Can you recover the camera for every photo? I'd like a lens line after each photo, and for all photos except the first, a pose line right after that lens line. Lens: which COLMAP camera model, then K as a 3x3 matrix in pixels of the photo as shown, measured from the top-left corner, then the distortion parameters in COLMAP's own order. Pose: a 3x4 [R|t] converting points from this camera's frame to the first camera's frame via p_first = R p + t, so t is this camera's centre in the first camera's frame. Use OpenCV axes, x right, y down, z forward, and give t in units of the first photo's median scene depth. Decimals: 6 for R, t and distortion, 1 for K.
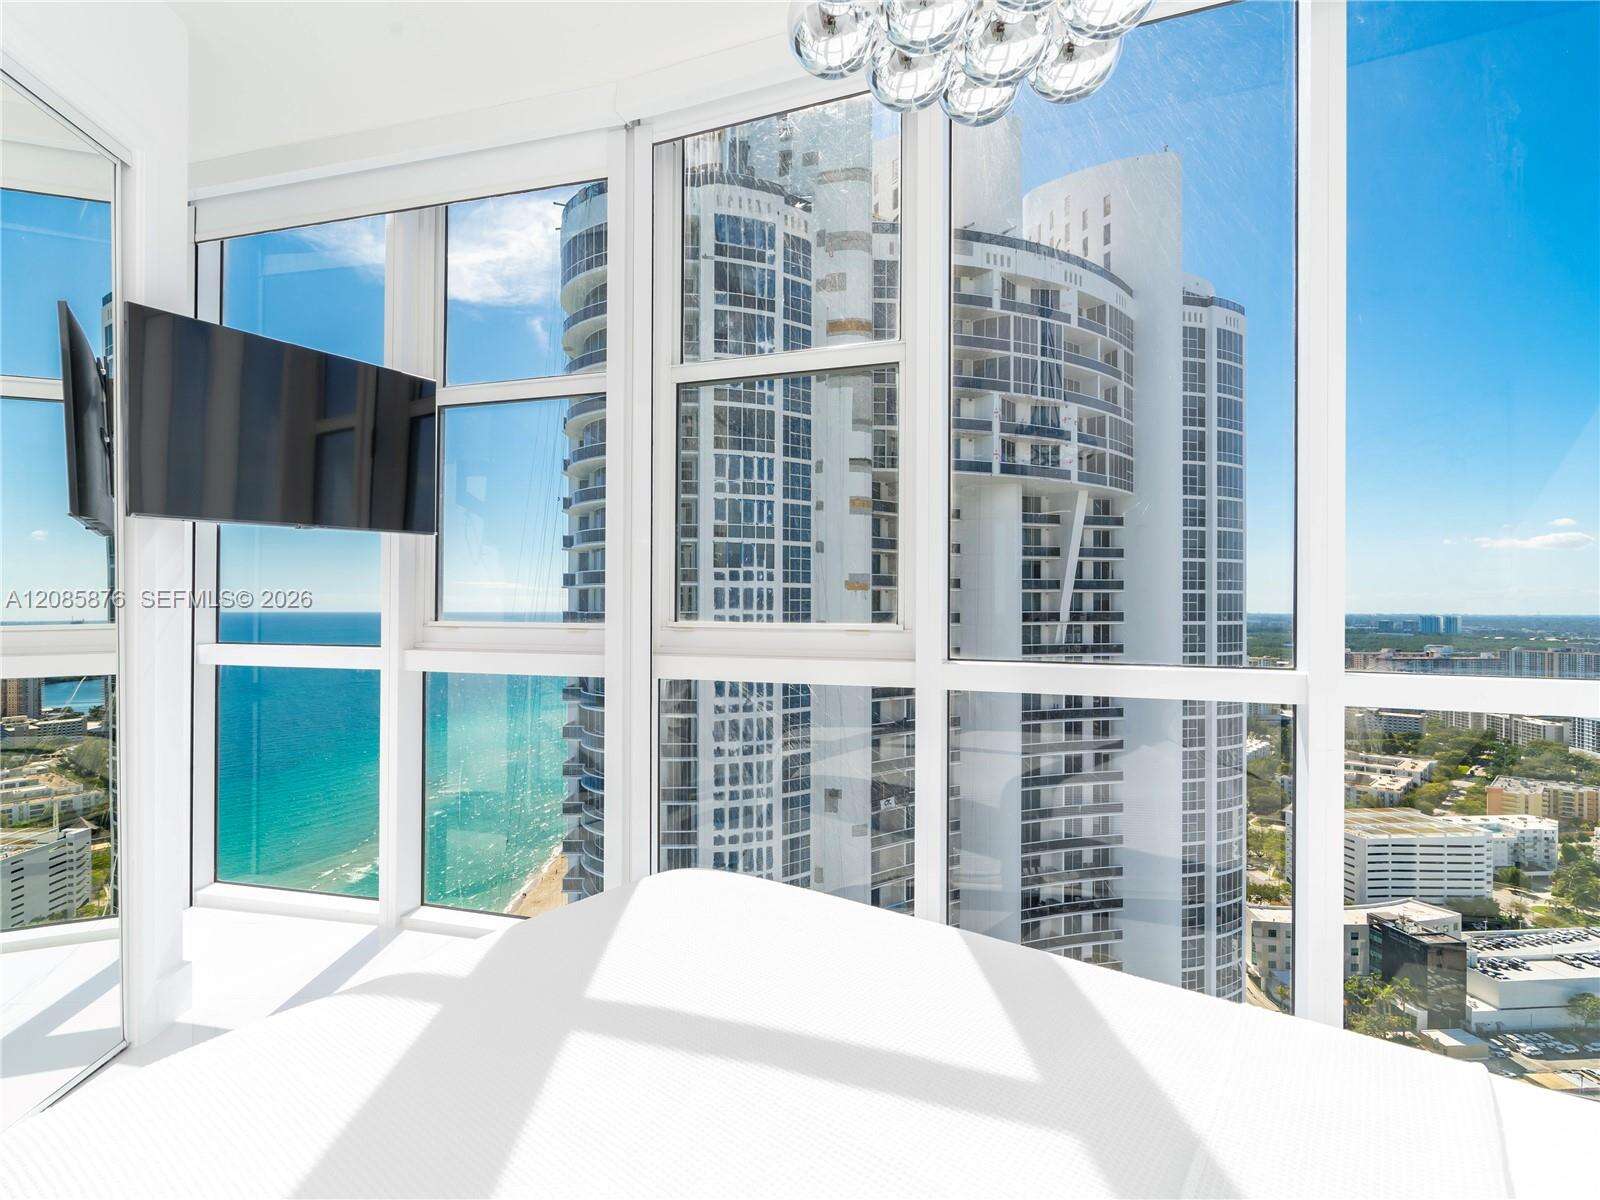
lens RADIAL K [[828.5, 0, 786.4], [0, 828.5, 608.0], [0, 0, 1]] dist [-0.010912, 0.003501]
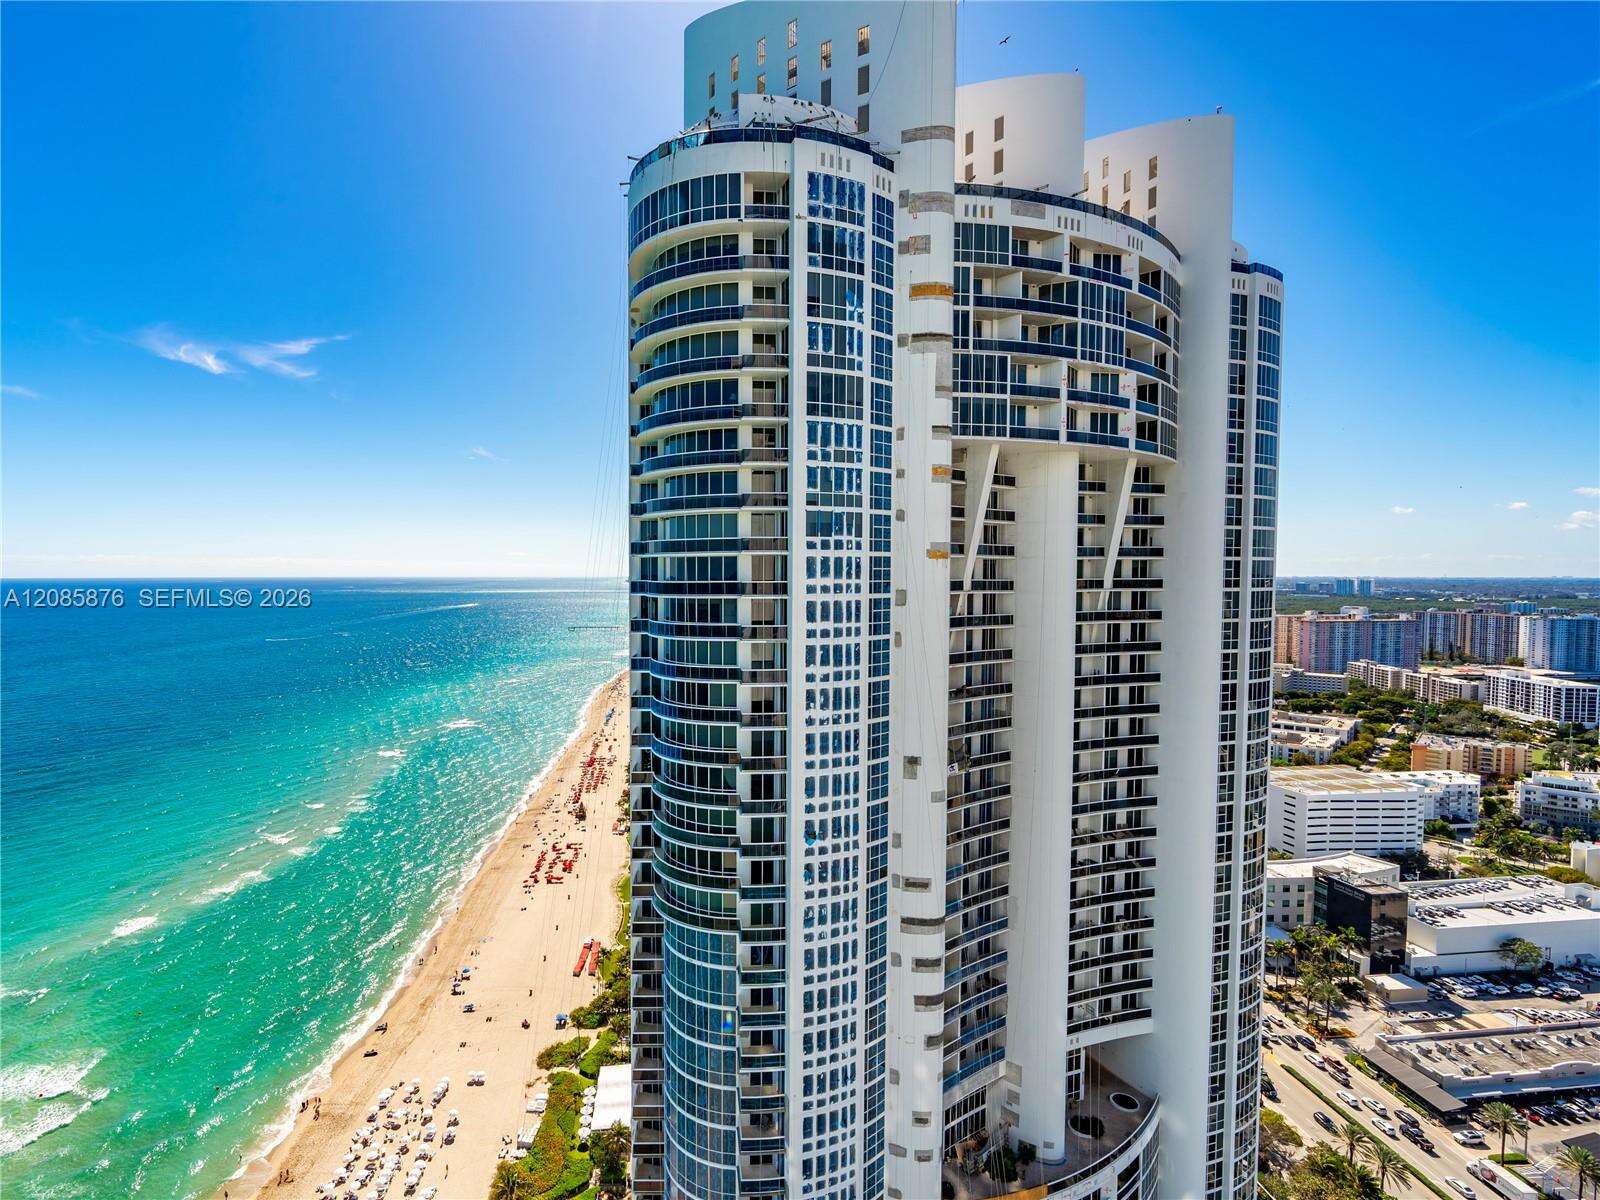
lens RADIAL K [[828.5, 0, 765.2], [0, 828.5, 610.7], [0, 0, 1]] dist [-0.010912, 0.003501]
pose [[0.999311, -0.006239, 0.036598, -0.141587], [0.004640, 0.999038, 0.043617, -0.002978], [-0.036835, -0.043417, 0.998378, 0.007082]]
